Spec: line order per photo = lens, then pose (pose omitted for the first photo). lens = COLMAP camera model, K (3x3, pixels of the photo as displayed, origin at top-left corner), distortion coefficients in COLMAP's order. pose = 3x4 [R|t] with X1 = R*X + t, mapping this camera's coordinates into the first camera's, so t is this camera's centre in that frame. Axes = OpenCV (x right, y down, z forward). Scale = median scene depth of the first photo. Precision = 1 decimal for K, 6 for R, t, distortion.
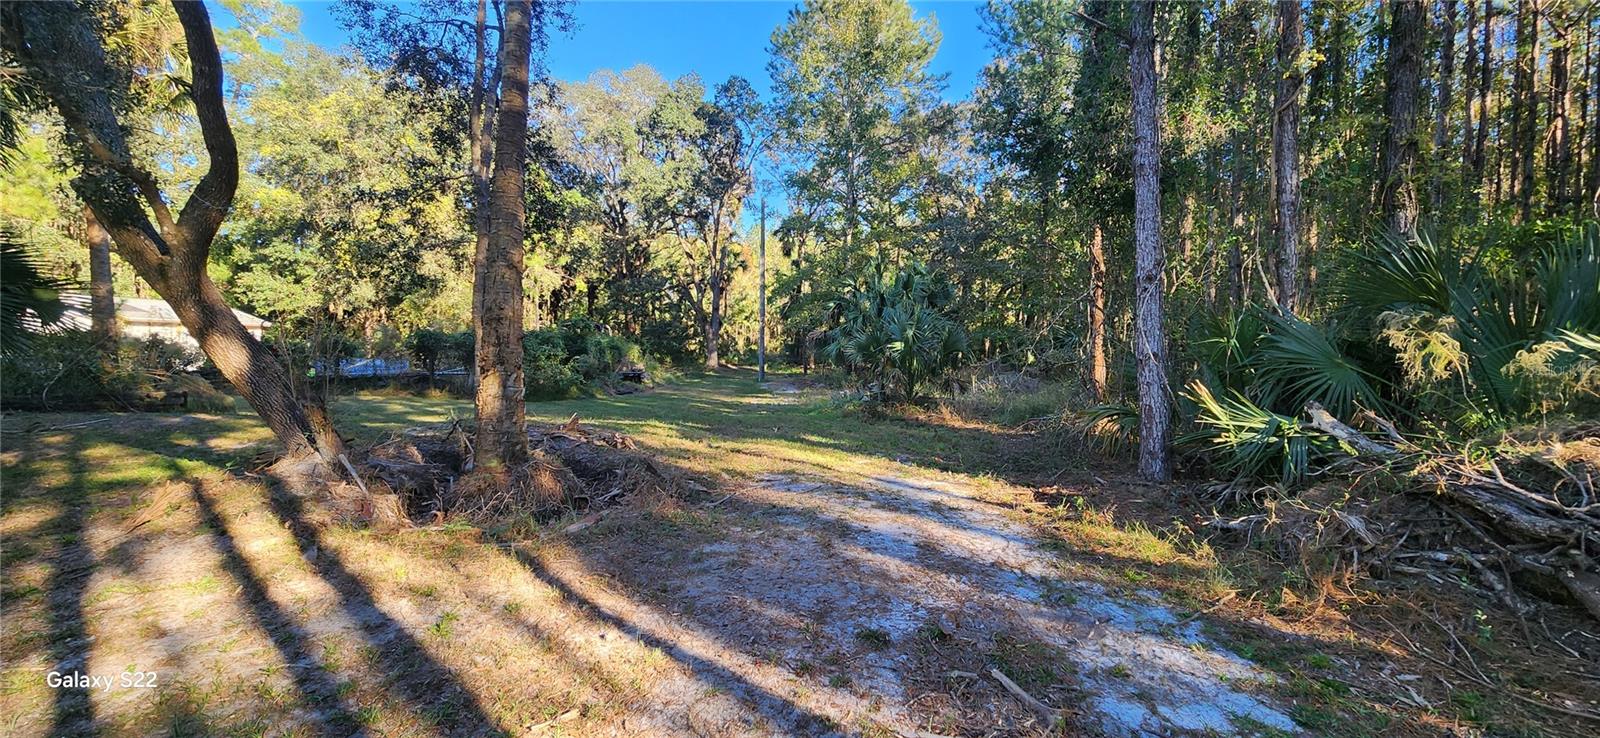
lens RADIAL K [[658.8, 0, 803.5], [0, 658.8, 345.0], [0, 0, 1]] dist [0.000335, -0.000397]
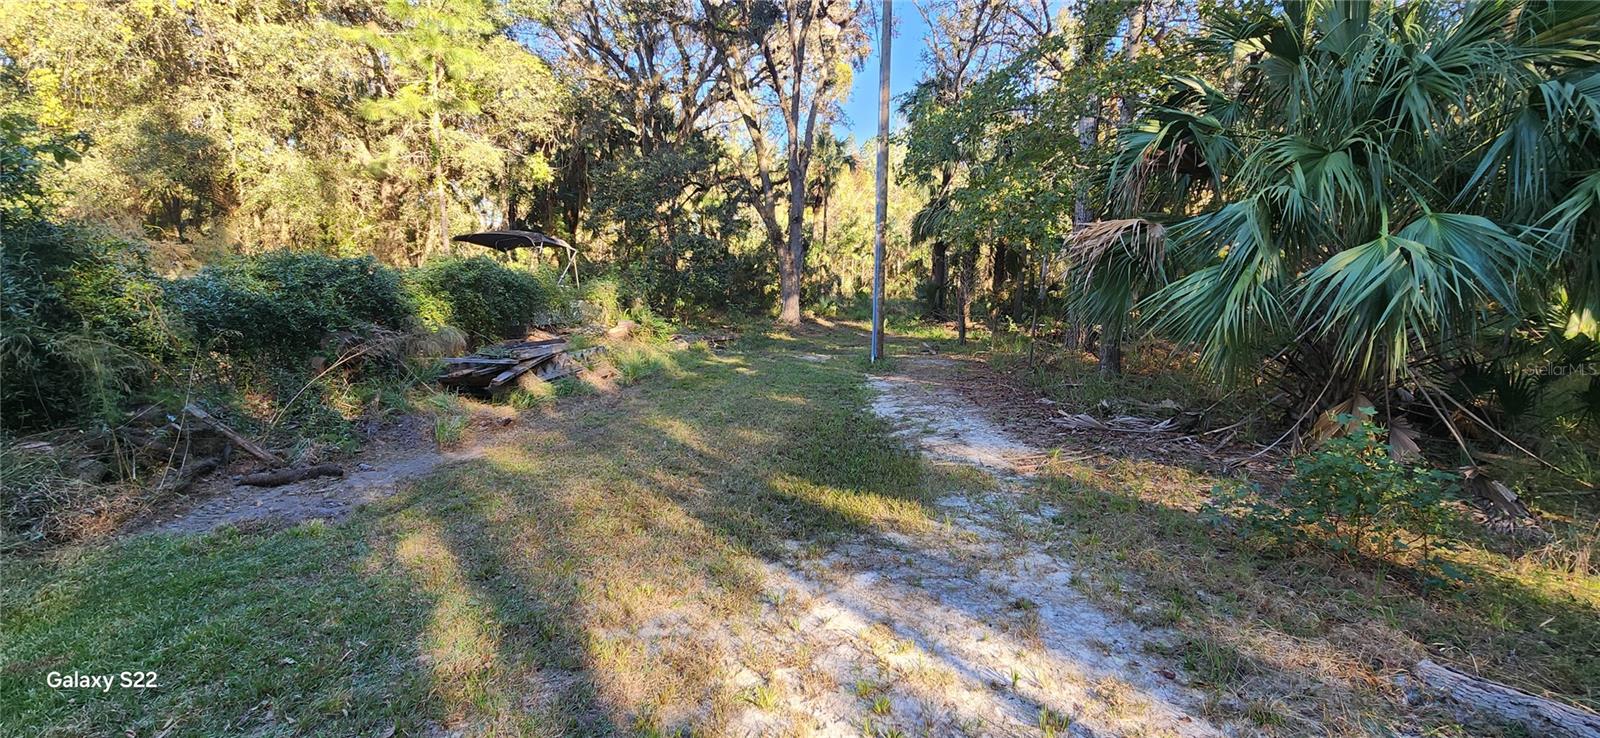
lens RADIAL K [[658.8, 0, 803.5], [0, 658.8, 345.0], [0, 0, 1]] dist [0.000335, -0.000397]
pose [[0.985160, 0.022143, -0.170204, -0.025608], [-0.007536, 0.996268, 0.085990, 0.002905], [0.171472, -0.083431, 0.981650, 0.377534]]
